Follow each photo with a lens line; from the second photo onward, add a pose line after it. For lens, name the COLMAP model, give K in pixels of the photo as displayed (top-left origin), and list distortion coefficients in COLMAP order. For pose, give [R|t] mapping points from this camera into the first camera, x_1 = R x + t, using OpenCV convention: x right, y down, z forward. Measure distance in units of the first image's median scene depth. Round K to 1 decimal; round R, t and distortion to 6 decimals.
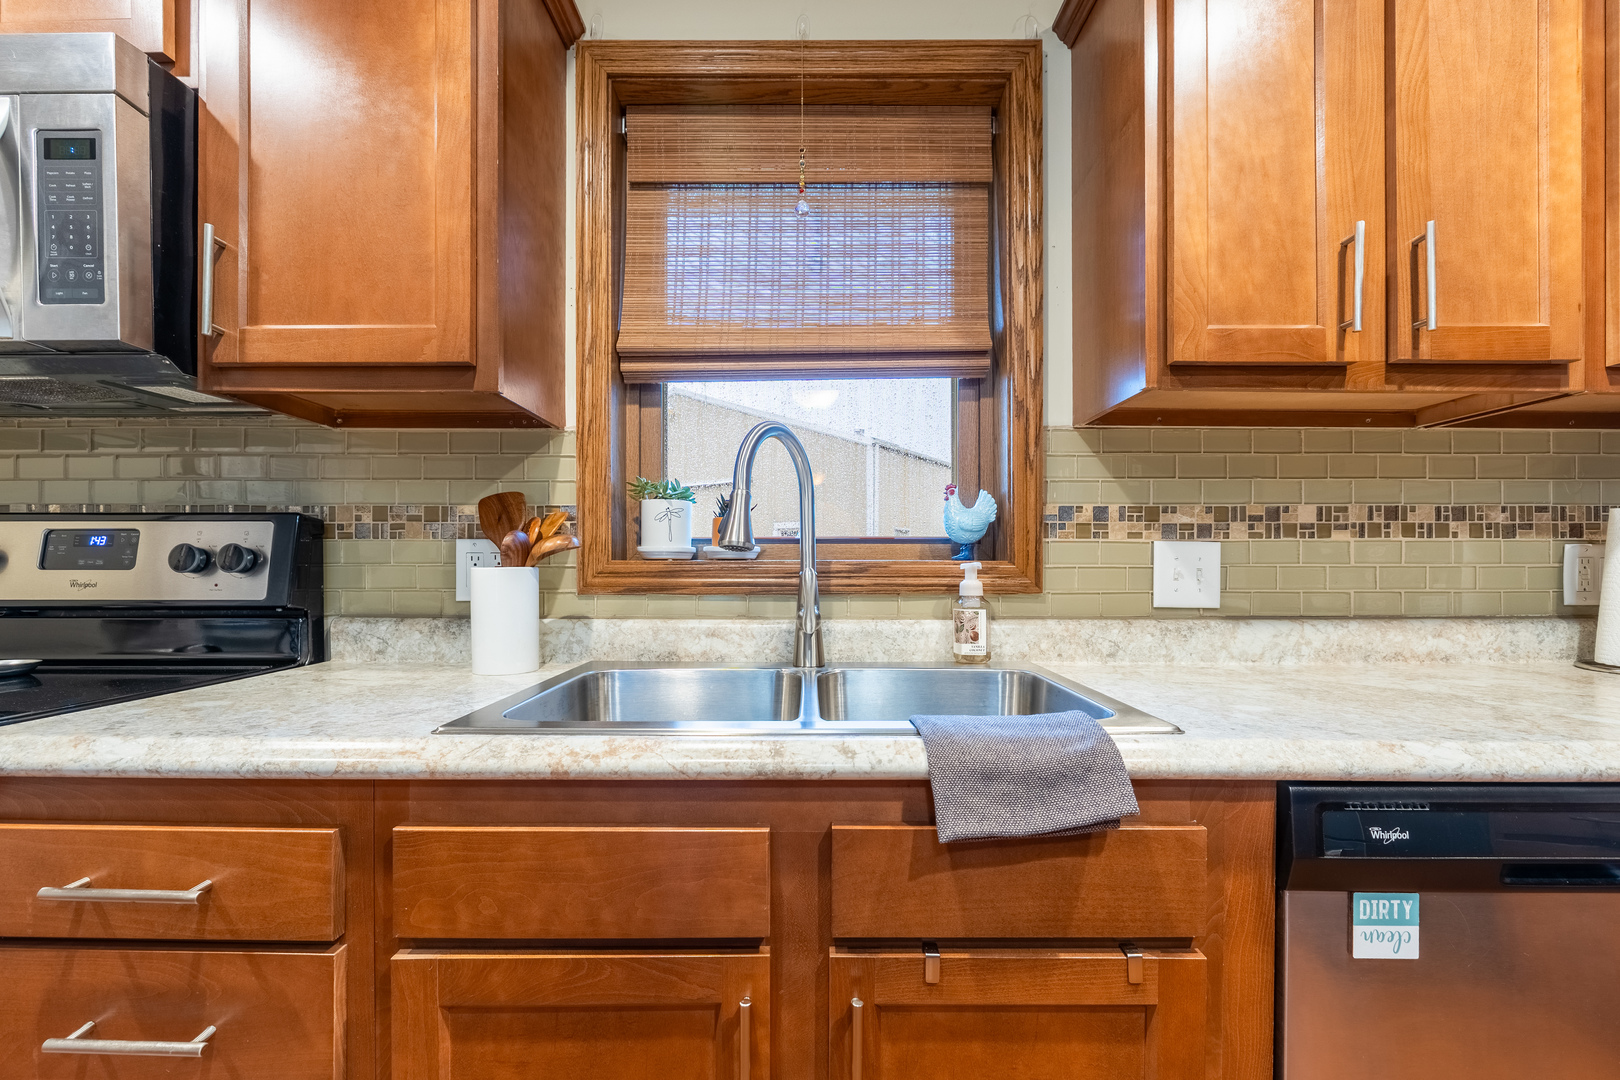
lens RADIAL K [[689.2, 0, 810.8], [0, 689.2, 572.2], [0, 0, 1]] dist [-0.000356, 0.000016]
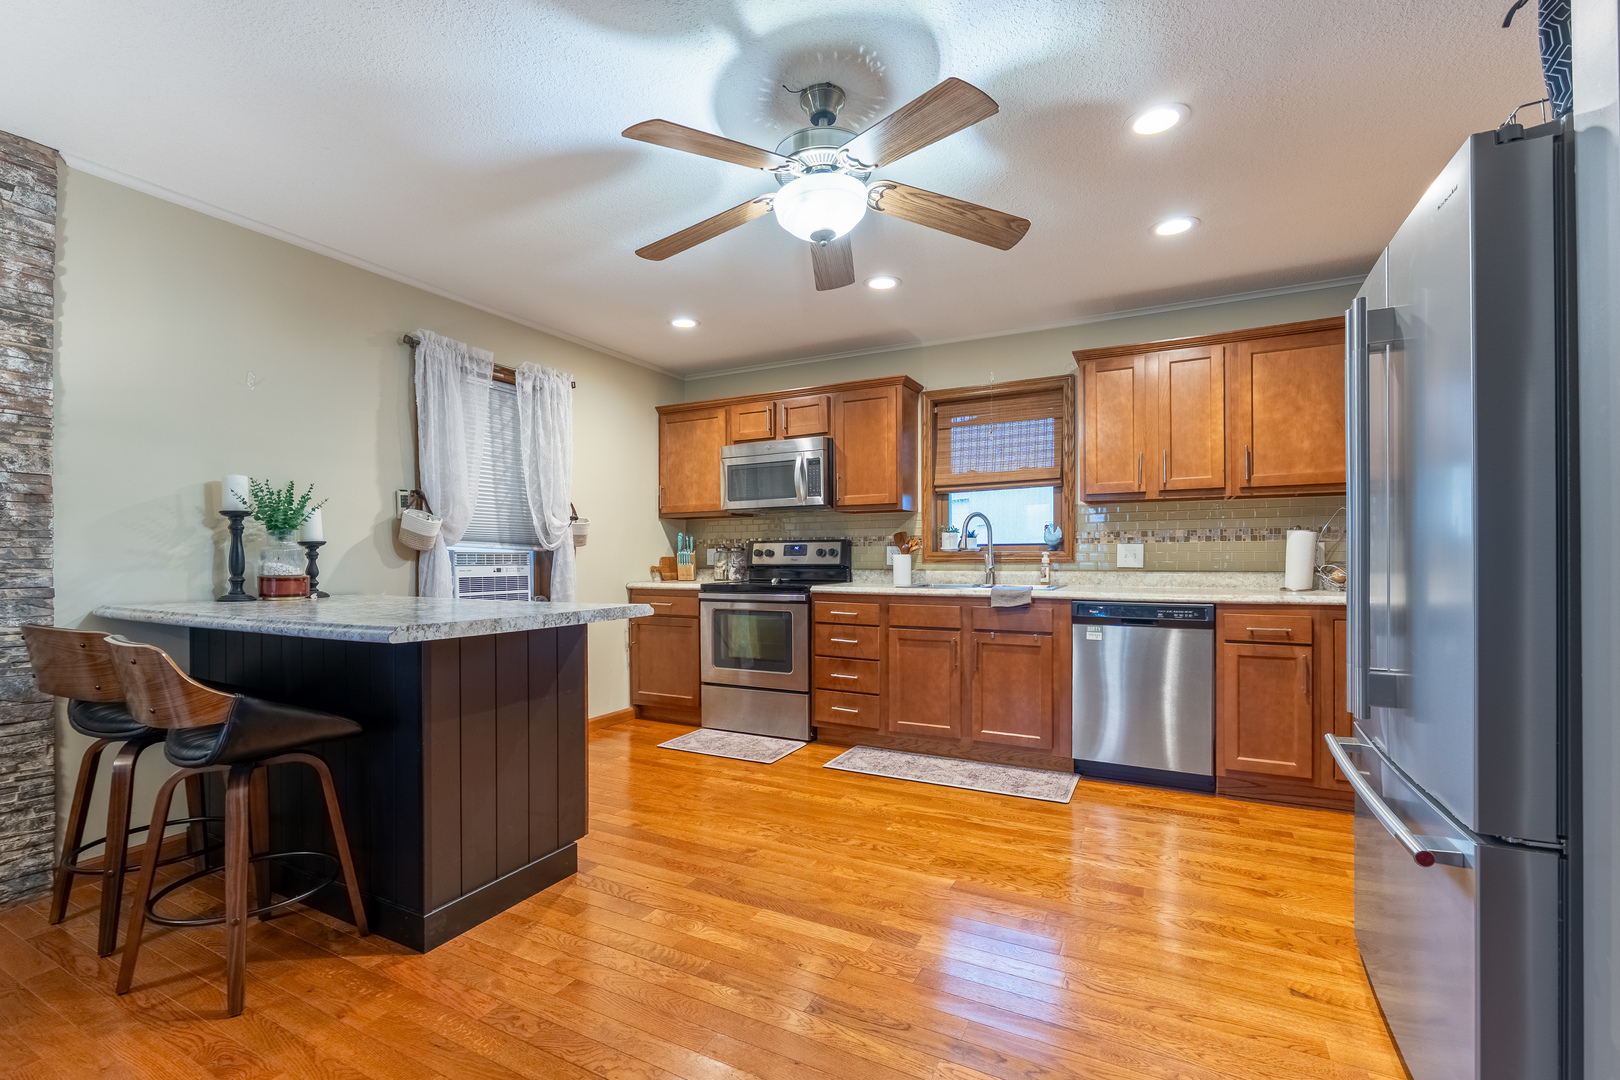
lens RADIAL K [[689.2, 0, 812.2], [0, 689.2, 554.3], [0, 0, 1]] dist [-0.000356, 0.000016]
pose [[0.886557, -0.006495, -0.462574, 0.711570], [0.002511, 0.999954, -0.009227, 0.021256], [0.462613, 0.007019, 0.886532, -2.139139]]
